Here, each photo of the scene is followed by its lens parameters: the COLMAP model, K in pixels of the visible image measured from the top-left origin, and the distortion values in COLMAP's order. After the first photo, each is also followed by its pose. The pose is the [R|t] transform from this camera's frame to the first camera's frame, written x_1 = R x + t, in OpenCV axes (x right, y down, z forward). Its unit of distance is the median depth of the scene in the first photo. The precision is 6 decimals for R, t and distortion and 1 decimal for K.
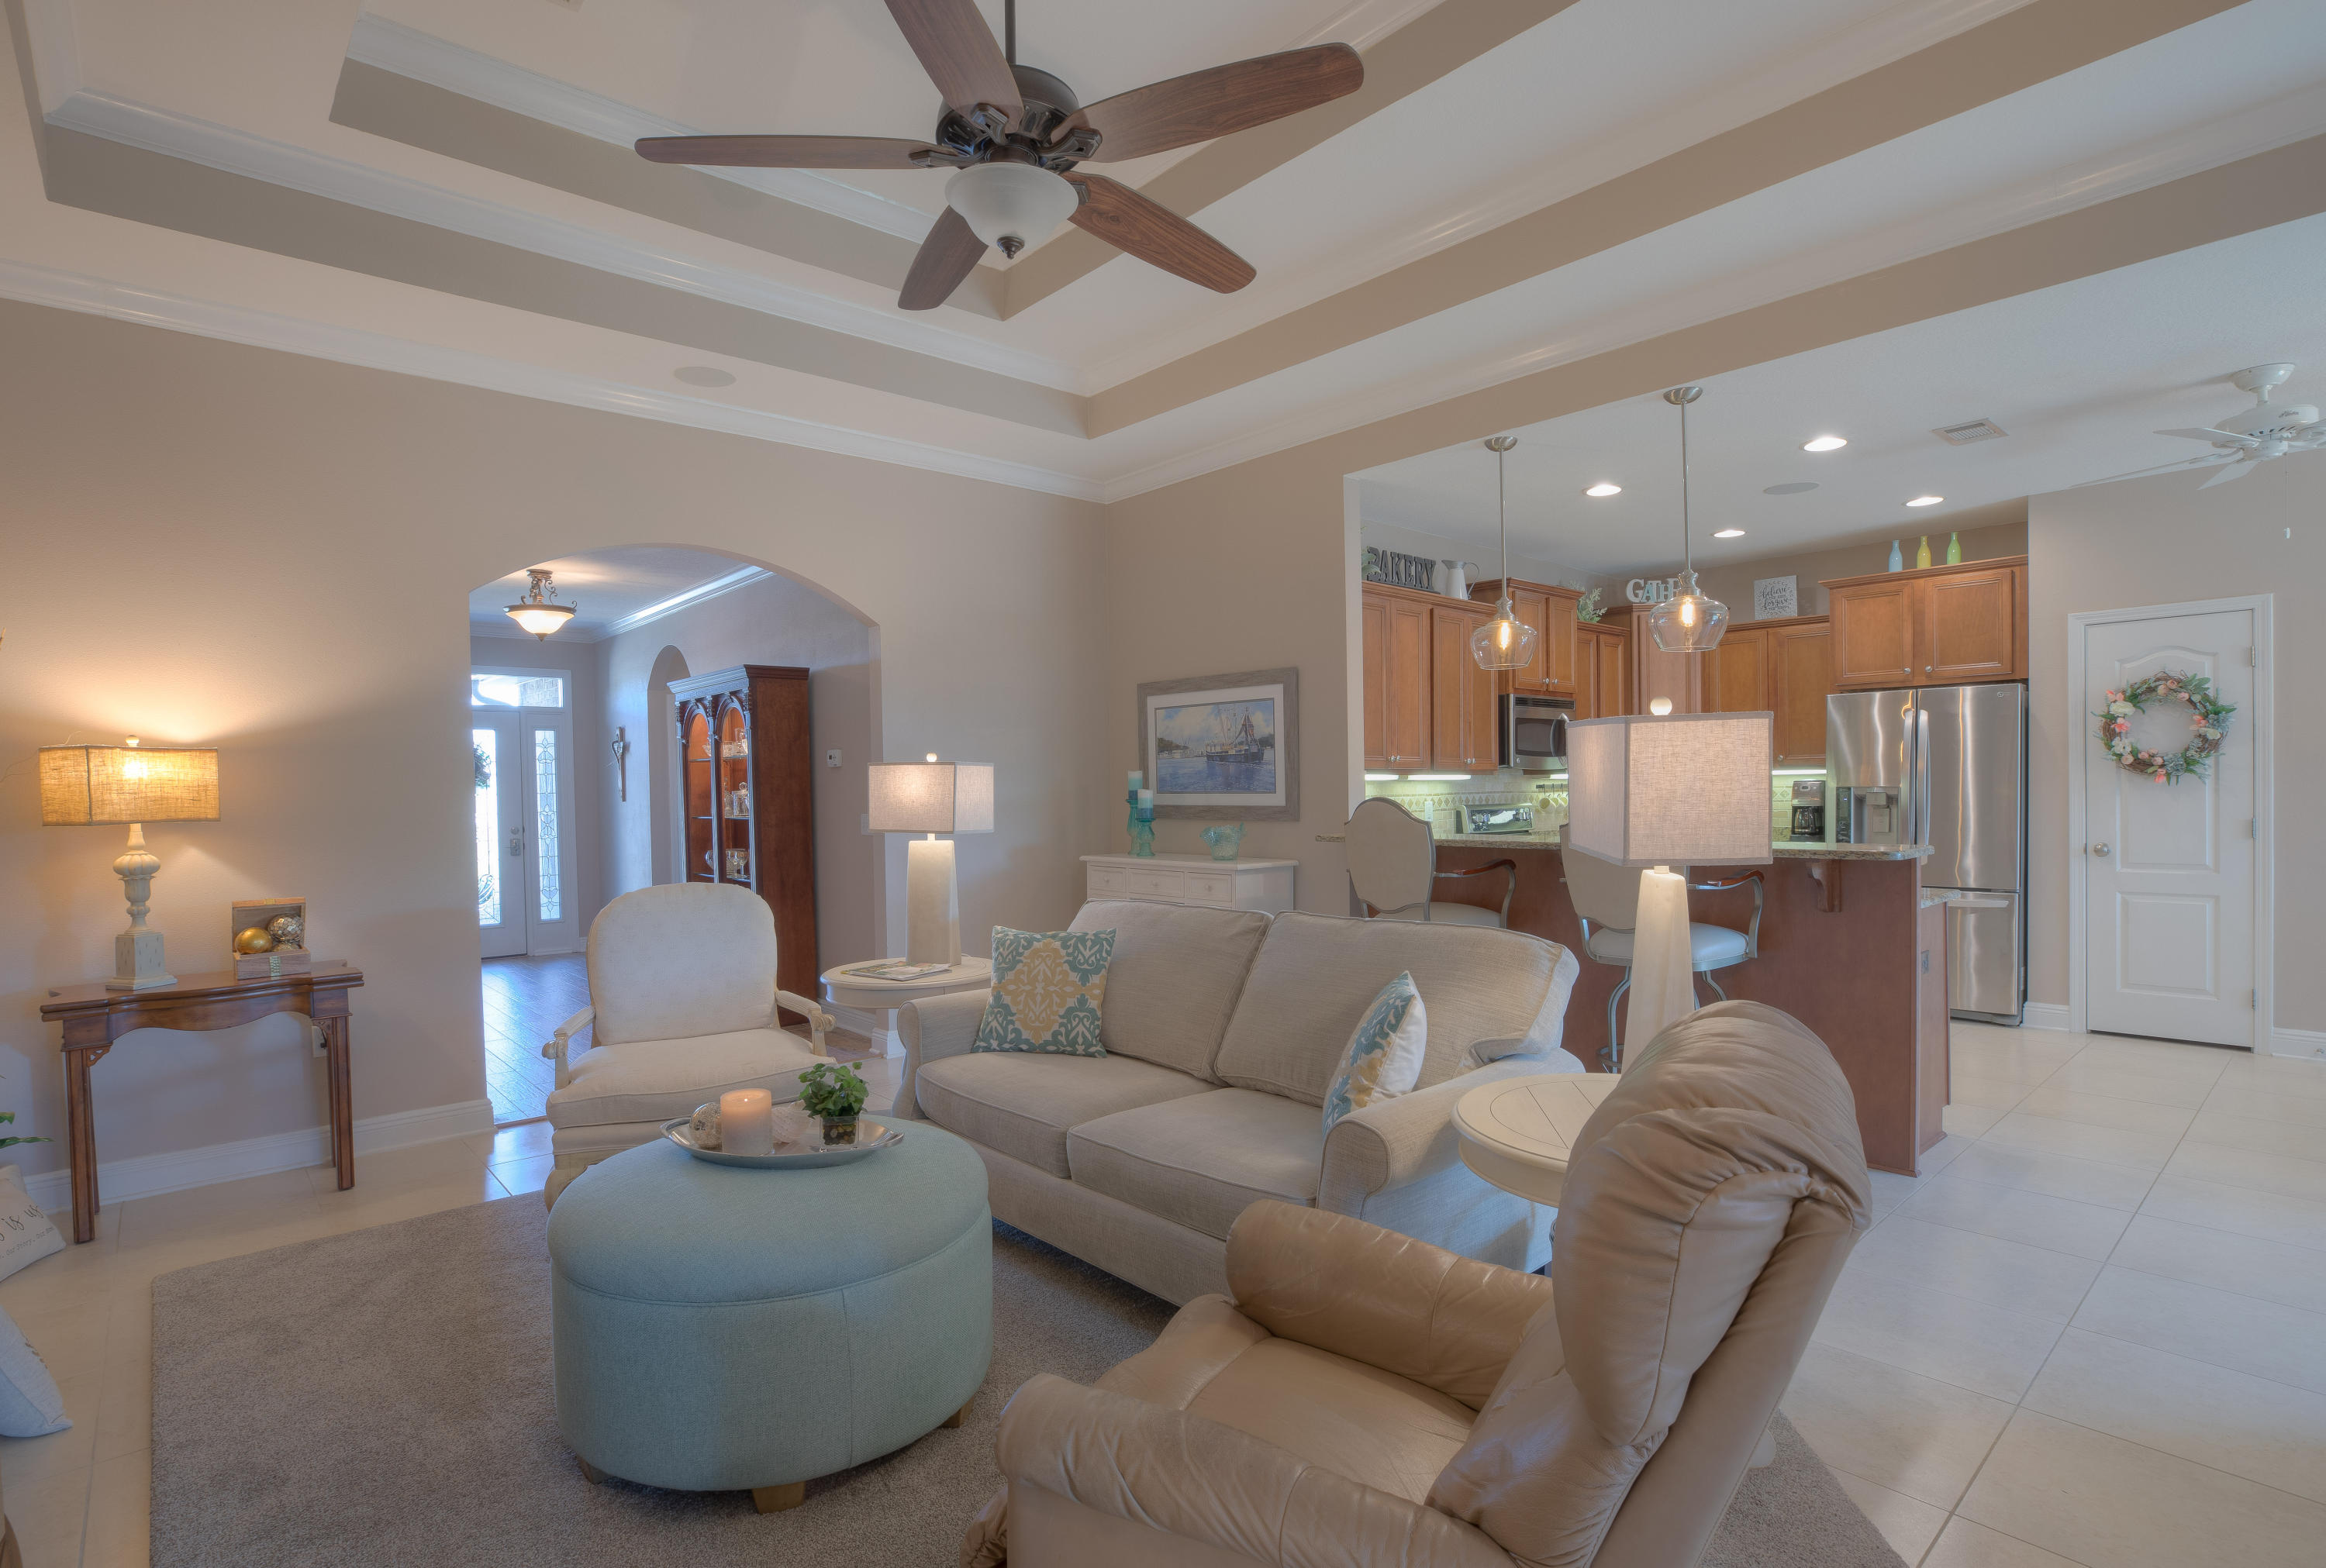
lens RADIAL K [[1129.4, 0, 1112.2], [0, 1129.4, 814.9], [0, 0, 1]] dist [-0.034697, 0.007928]
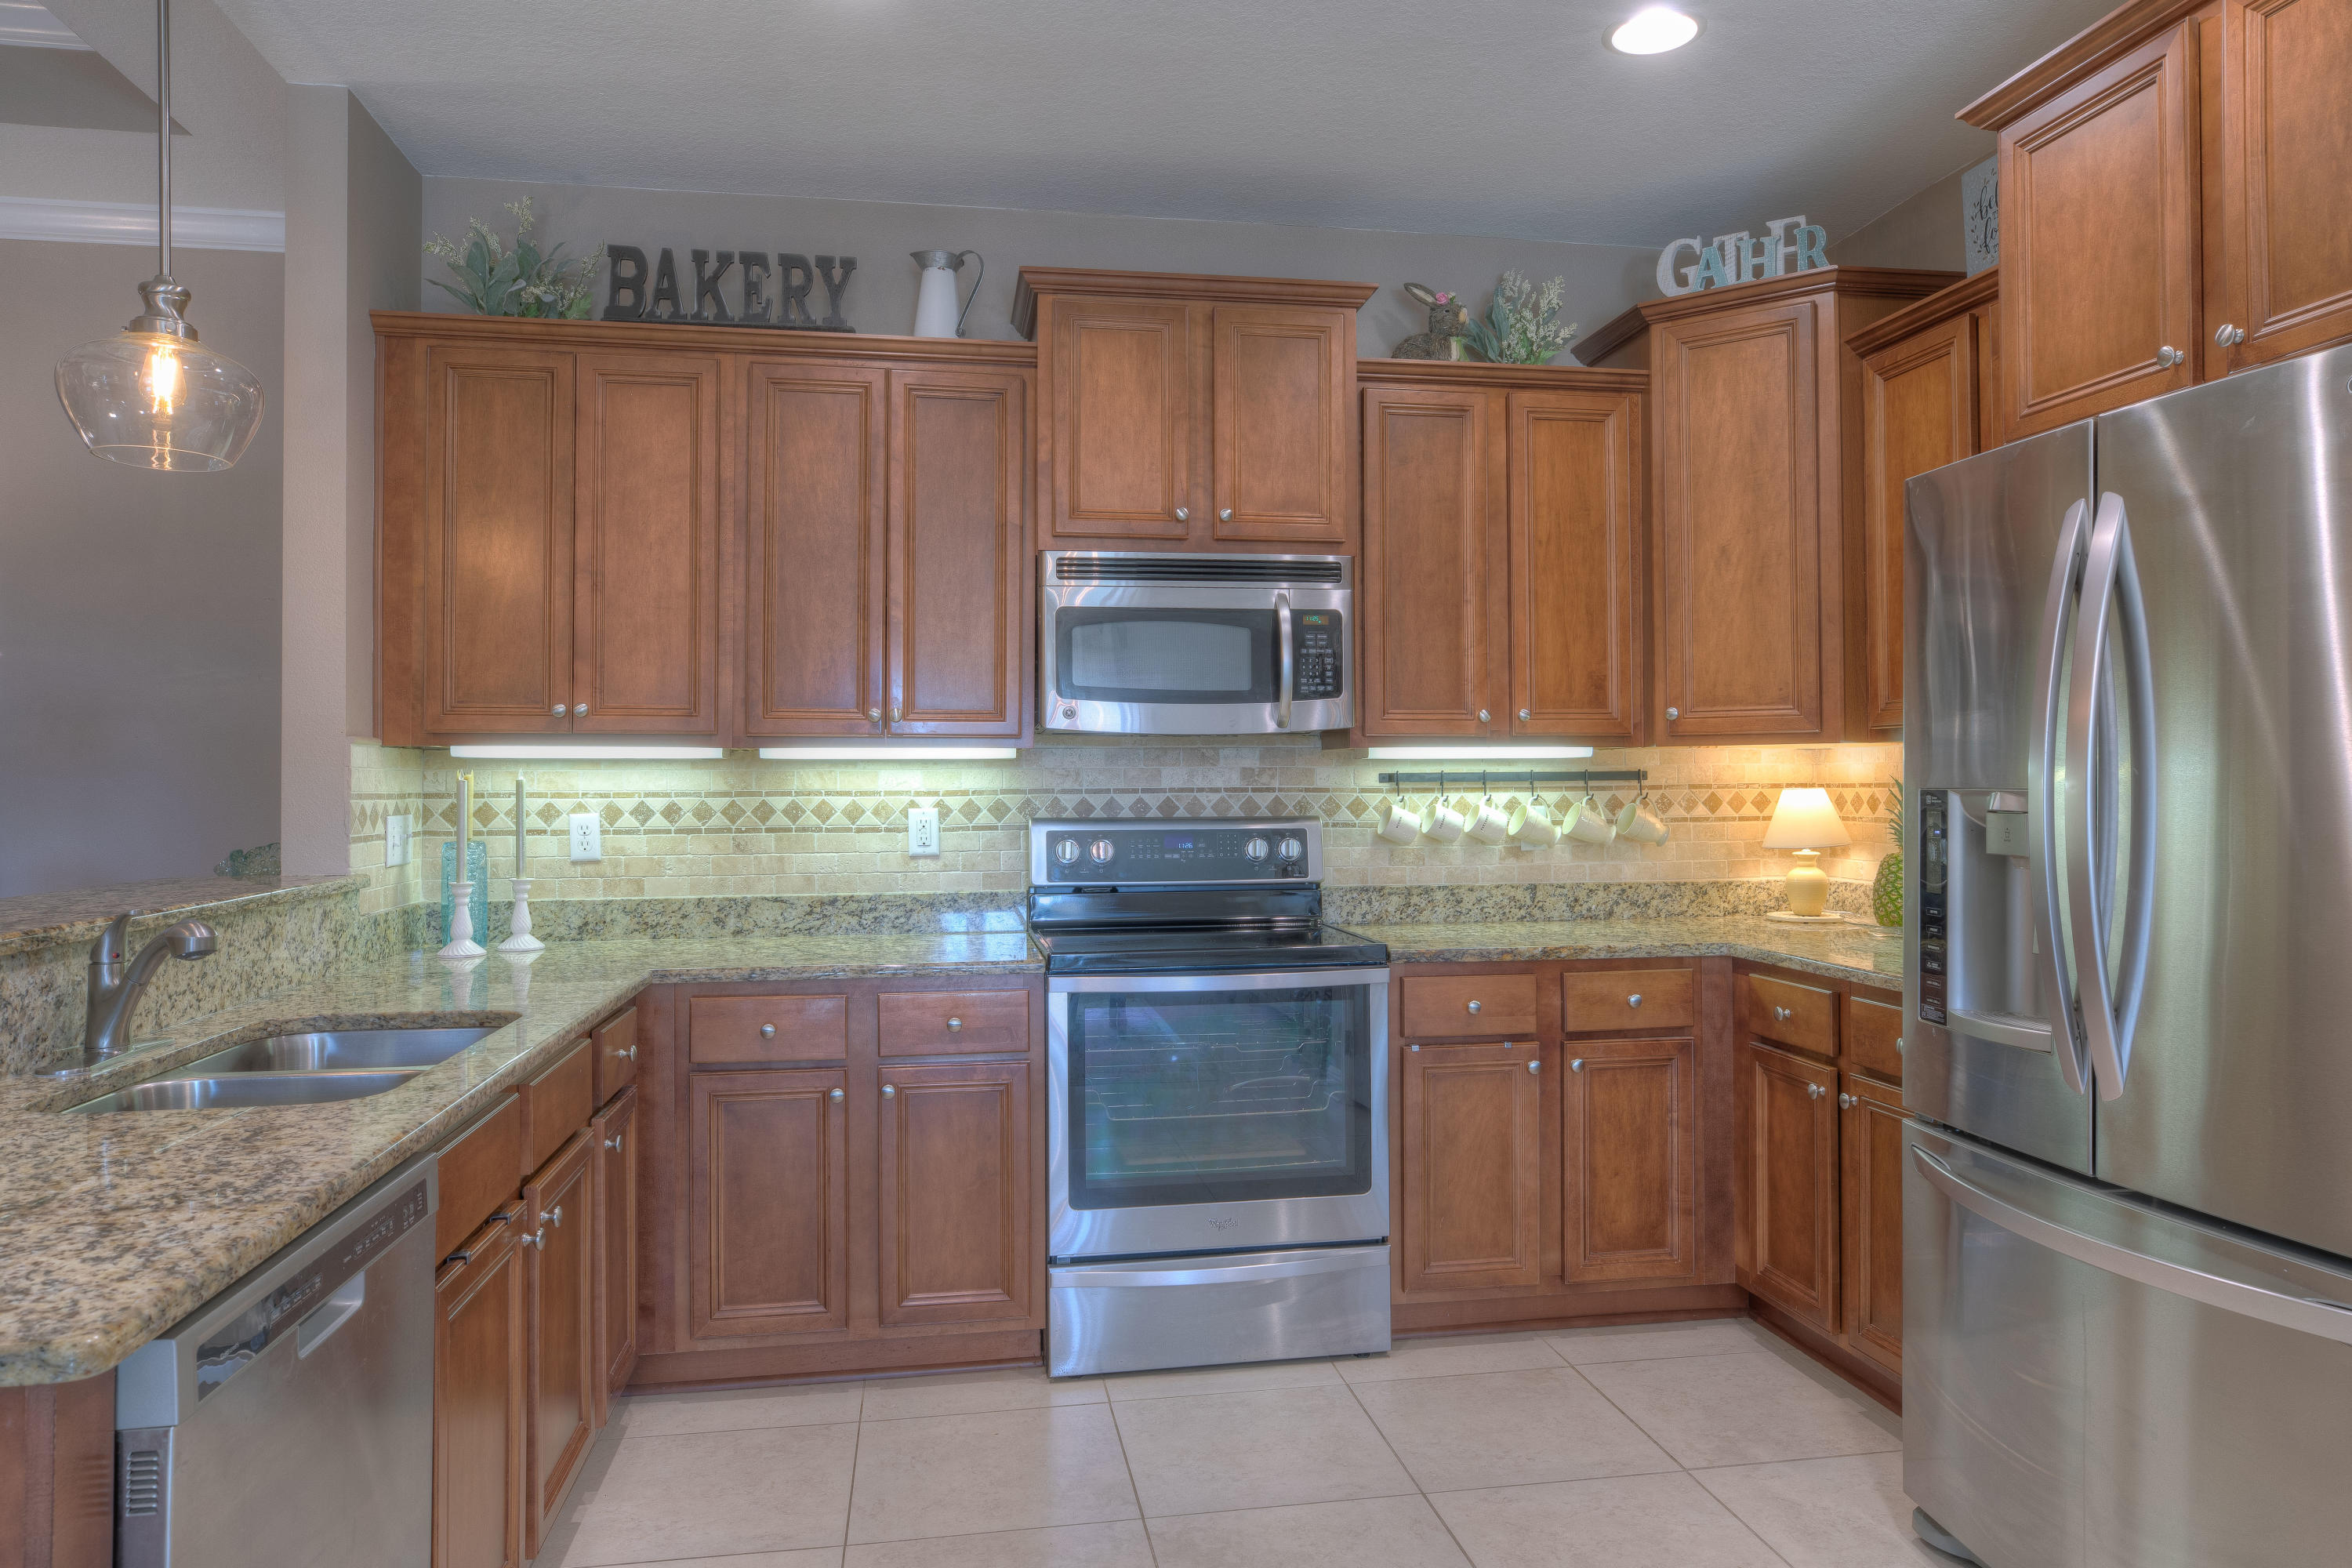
lens RADIAL K [[1489.0, 0, 1175.7], [0, 1489.0, 762.7], [0, 0, 1]] dist [-0.017535, 0.011301]
pose [[0.860170, 0.005416, -0.509979, 0.743671], [-0.020578, 0.999498, -0.024095, -0.020268], [0.509593, 0.031220, 0.859849, 0.619703]]
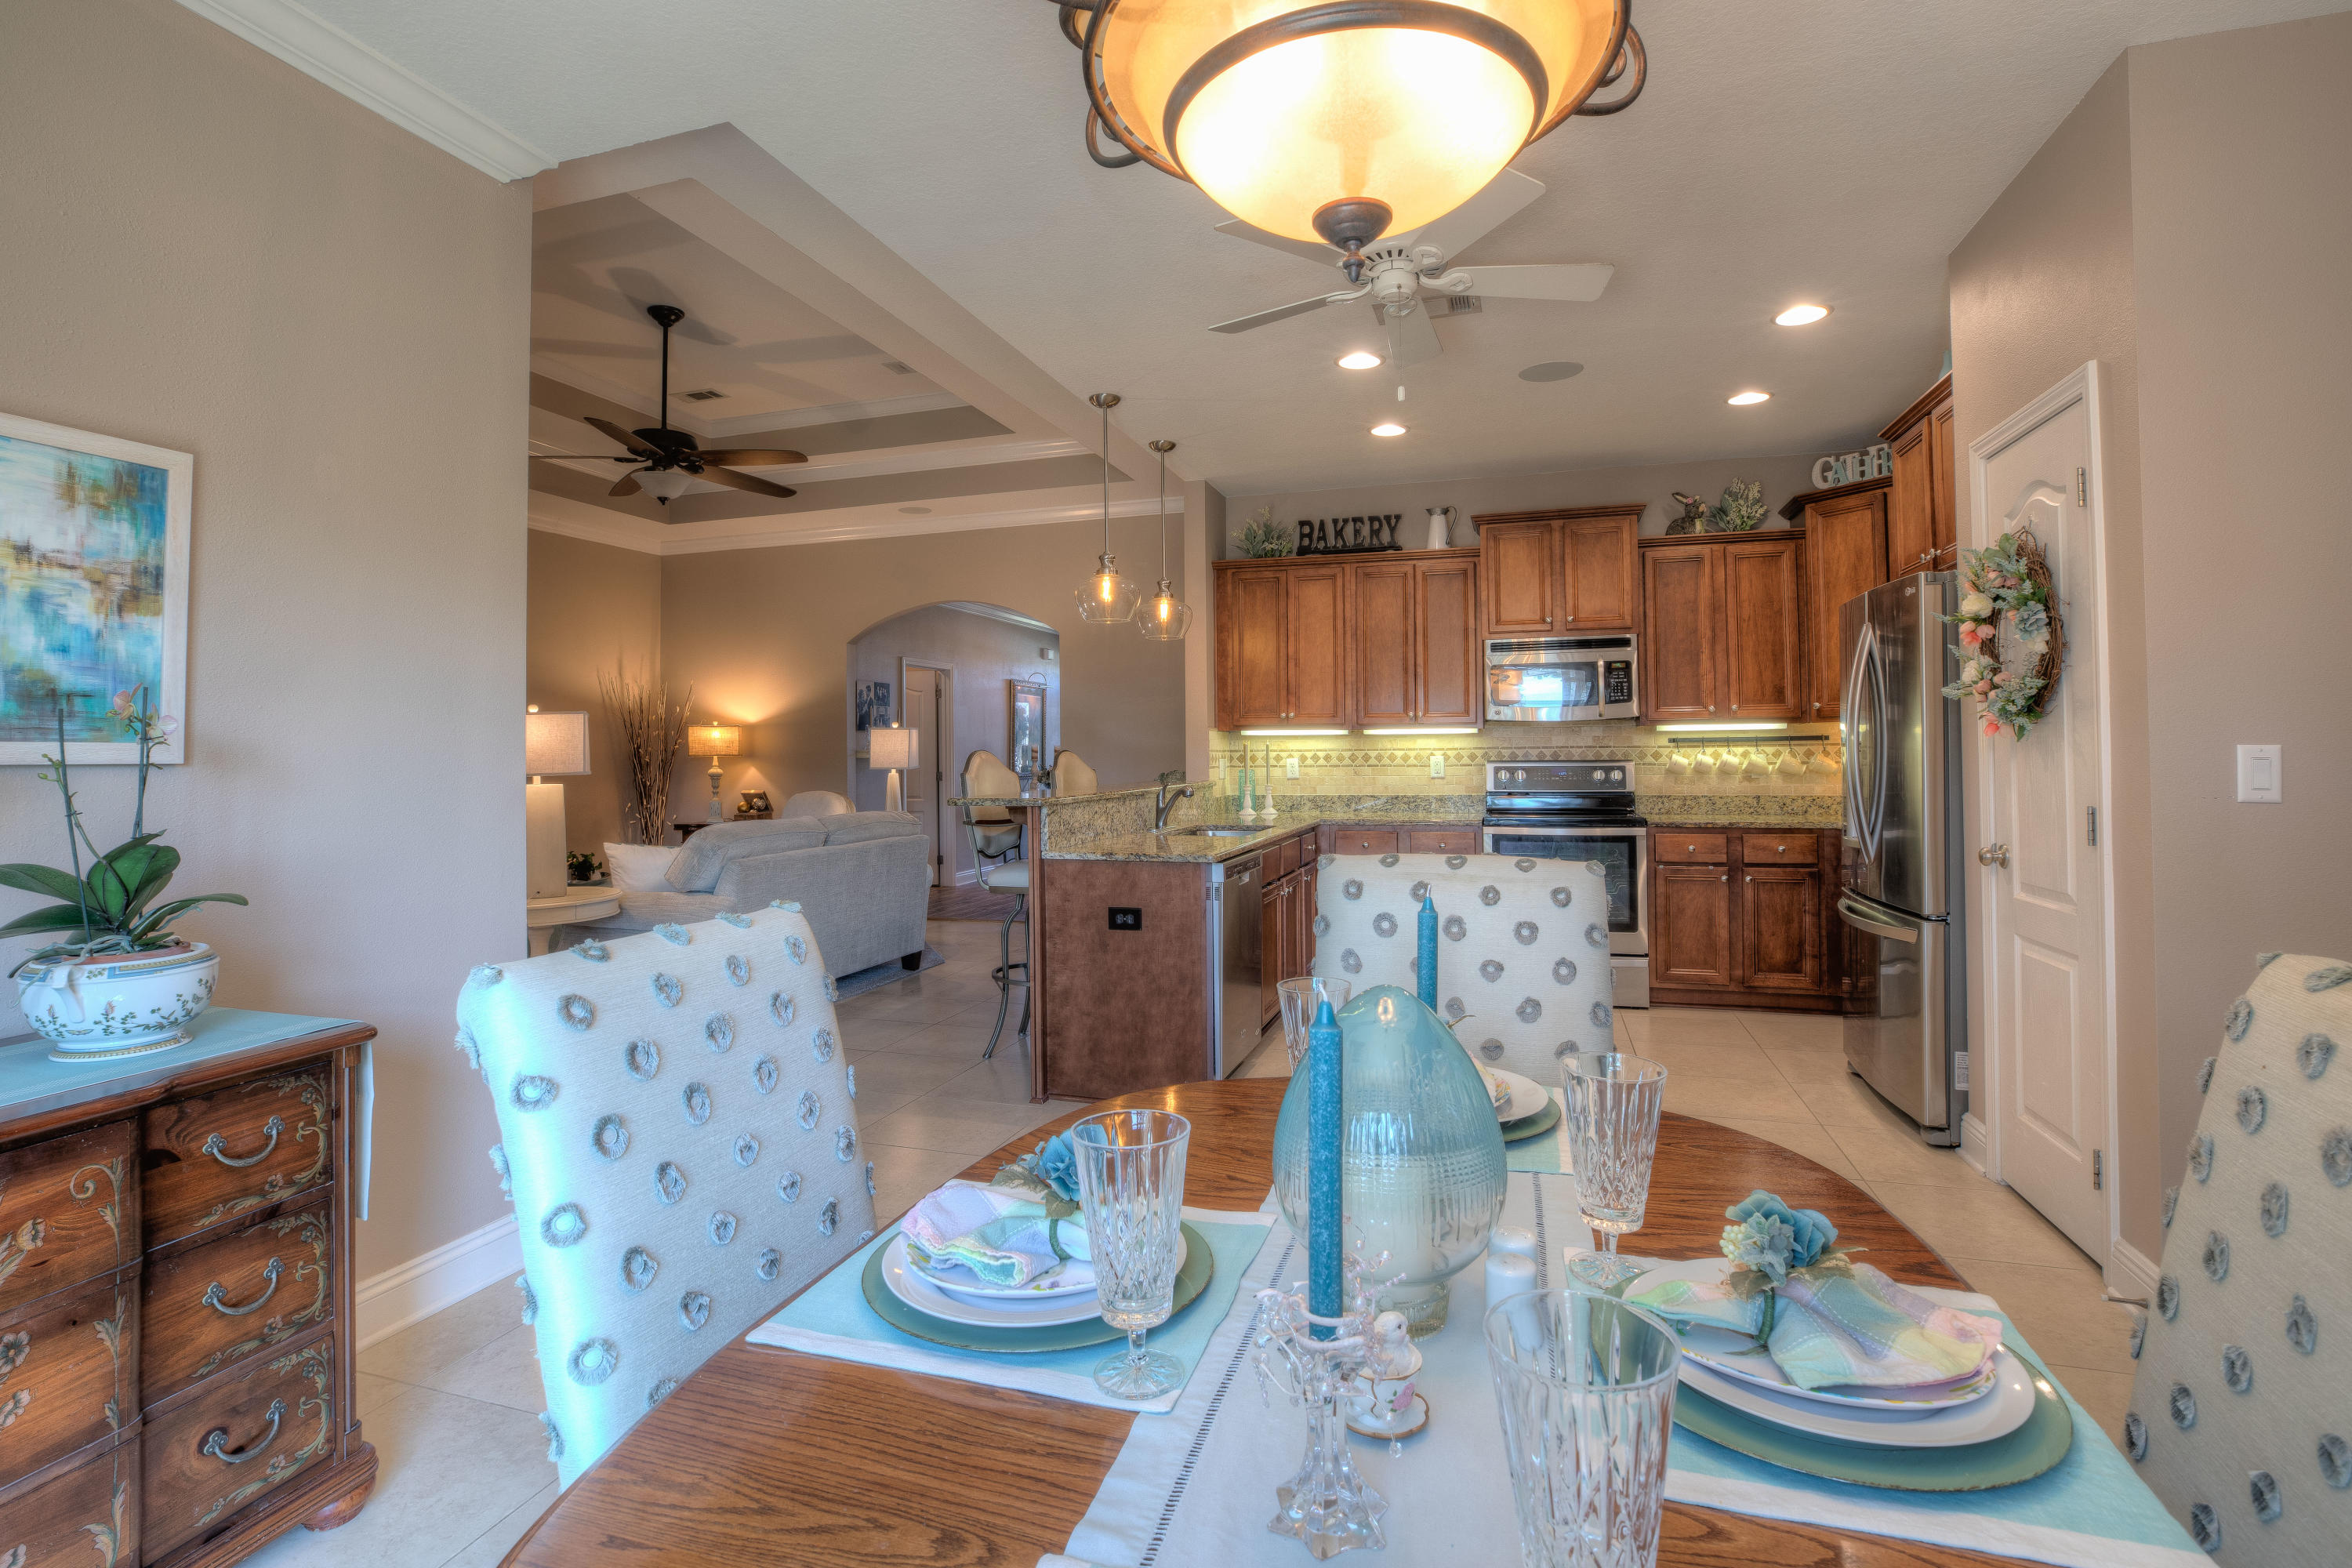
lens RADIAL K [[1120.3, 0, 1169.6], [0, 1120.3, 720.3], [0, 0, 1]] dist [-0.036926, 0.011428]
pose [[0.537176, -0.013317, -0.843365, 1.086814], [-0.017834, 0.999473, -0.027141, -0.014421], [0.843282, 0.029620, 0.536655, 0.328191]]
